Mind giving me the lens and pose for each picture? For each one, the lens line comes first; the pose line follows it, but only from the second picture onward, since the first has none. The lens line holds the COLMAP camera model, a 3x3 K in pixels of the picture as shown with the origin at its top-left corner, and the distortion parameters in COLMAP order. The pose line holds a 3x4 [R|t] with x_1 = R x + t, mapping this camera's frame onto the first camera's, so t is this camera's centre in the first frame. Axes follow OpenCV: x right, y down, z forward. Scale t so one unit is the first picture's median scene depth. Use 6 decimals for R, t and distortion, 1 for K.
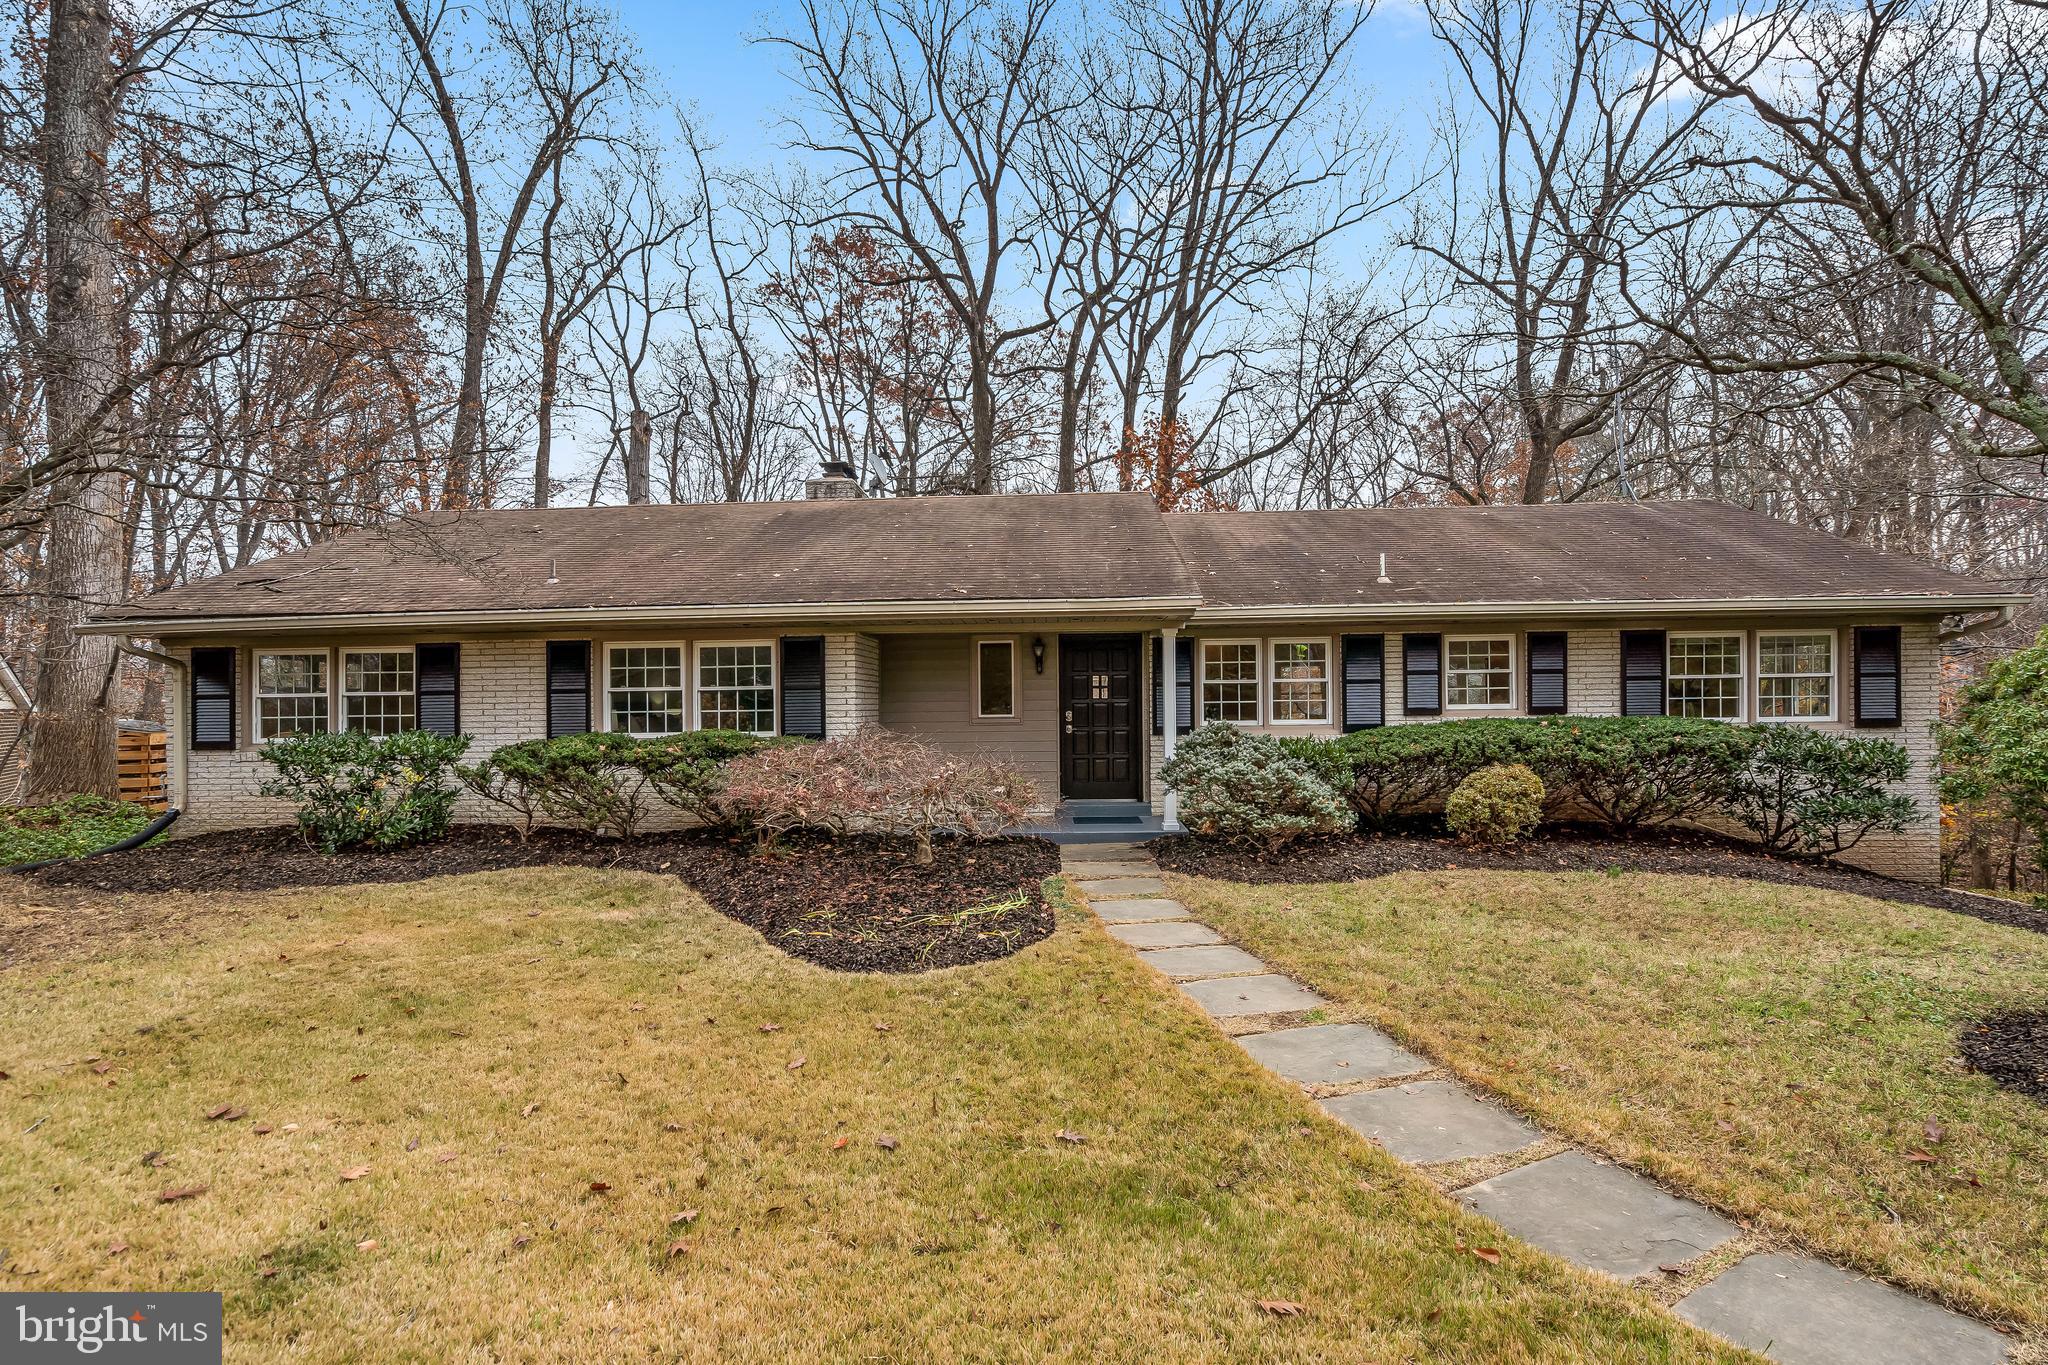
lens RADIAL K [[959.7, 0, 1040.6], [0, 959.7, 699.3], [0, 0, 1]] dist [0.007302, 0.000170]
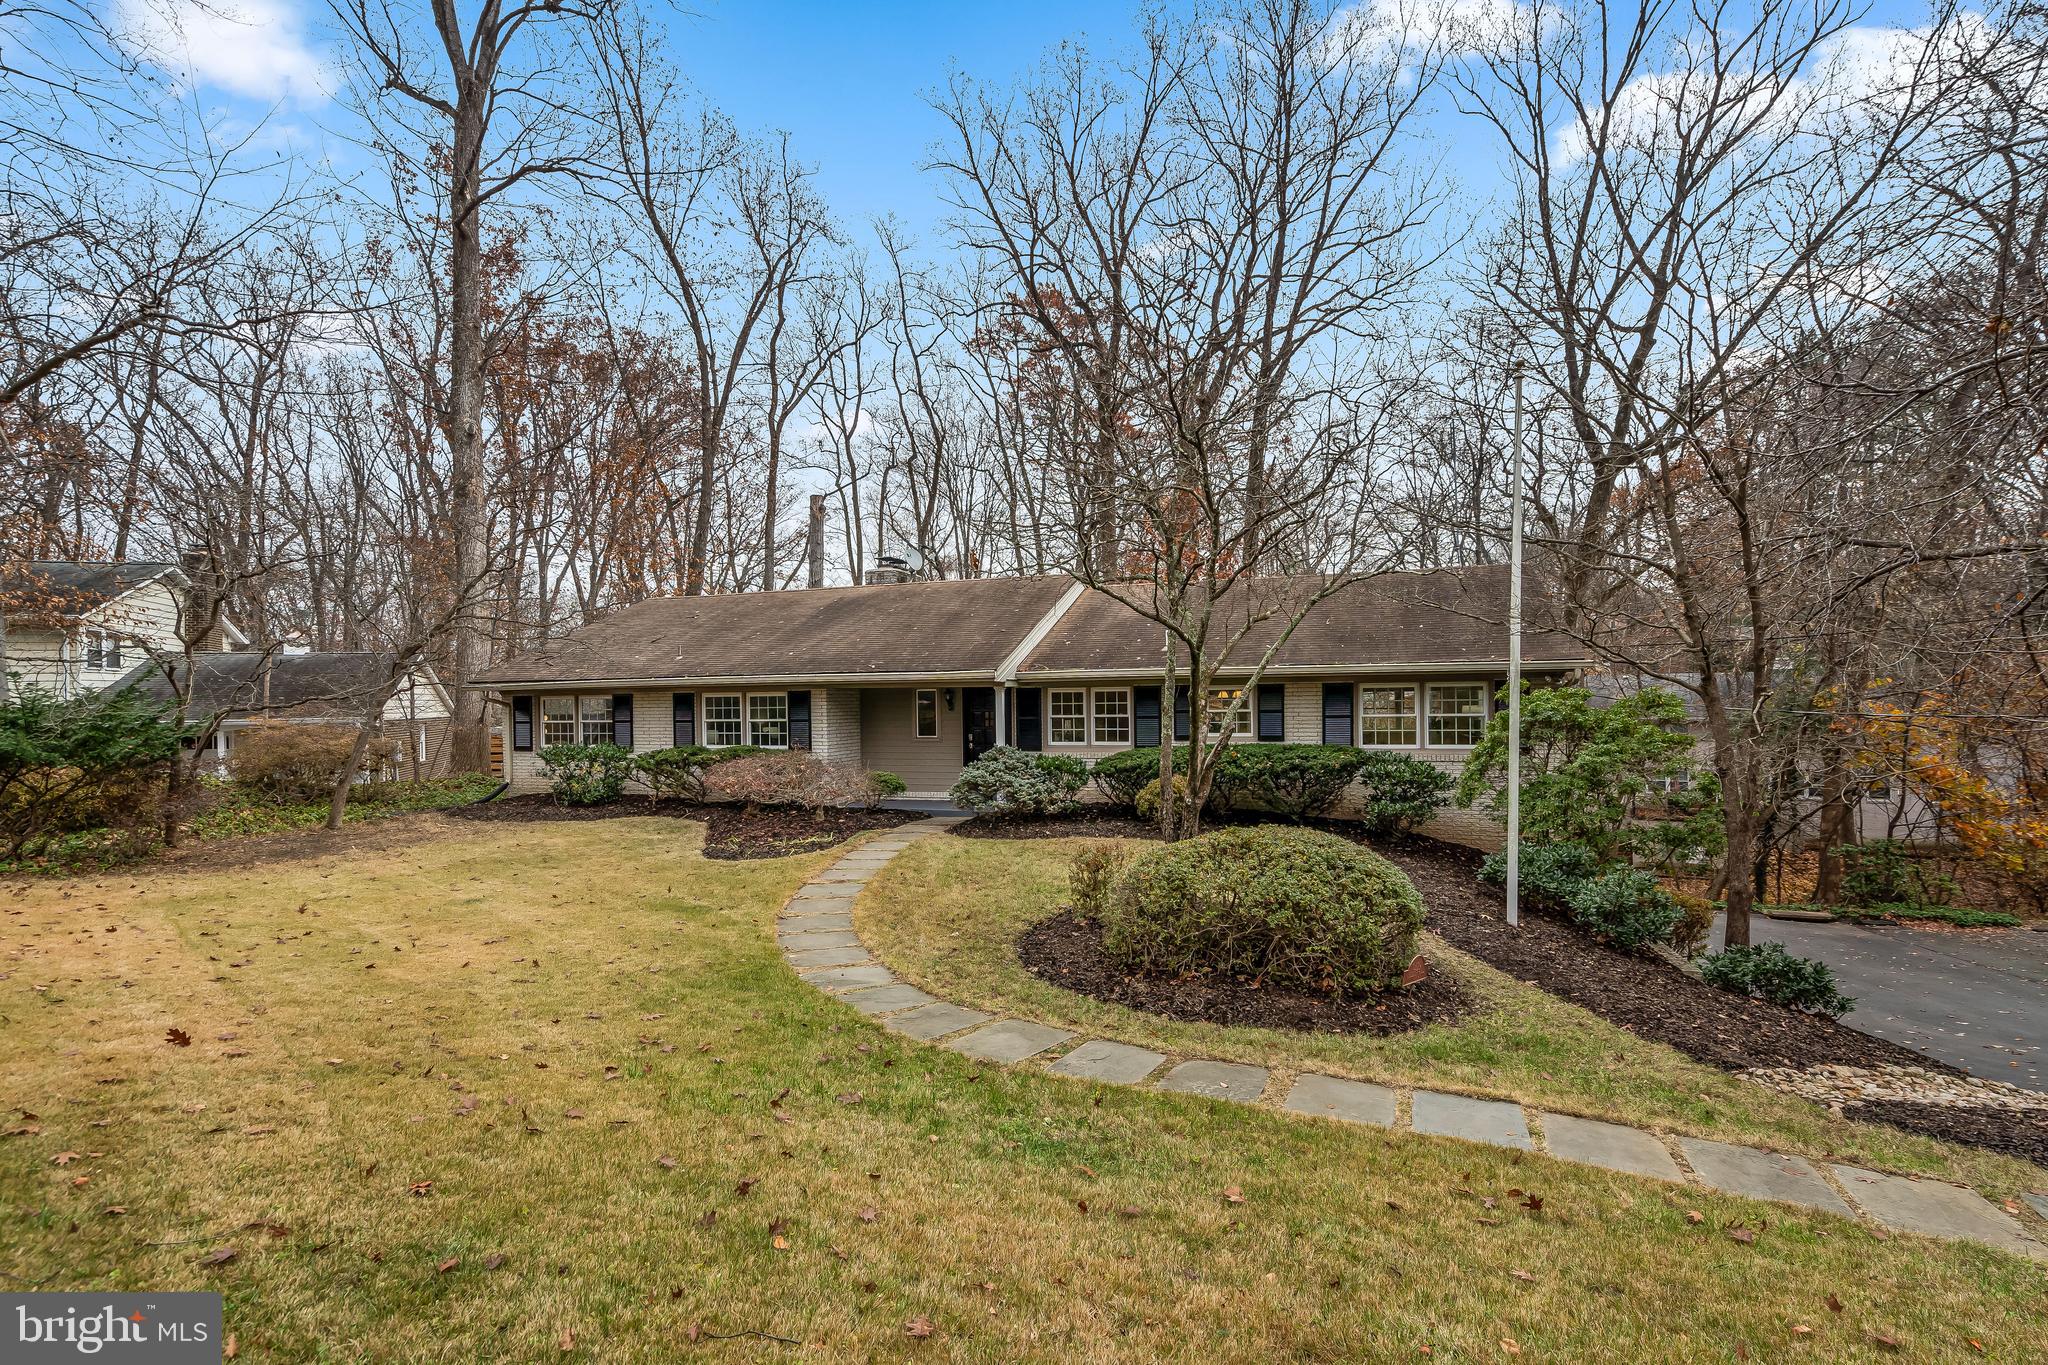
lens RADIAL K [[943.8, 0, 1027.2], [0, 943.8, 718.1], [0, 0, 1]] dist [0.001074, 0.000189]
pose [[0.962075, 0.006886, -0.272699, 0.564052], [0.000044, 0.999677, 0.025399, -0.055861], [0.272786, -0.024448, 0.961764, -0.476283]]
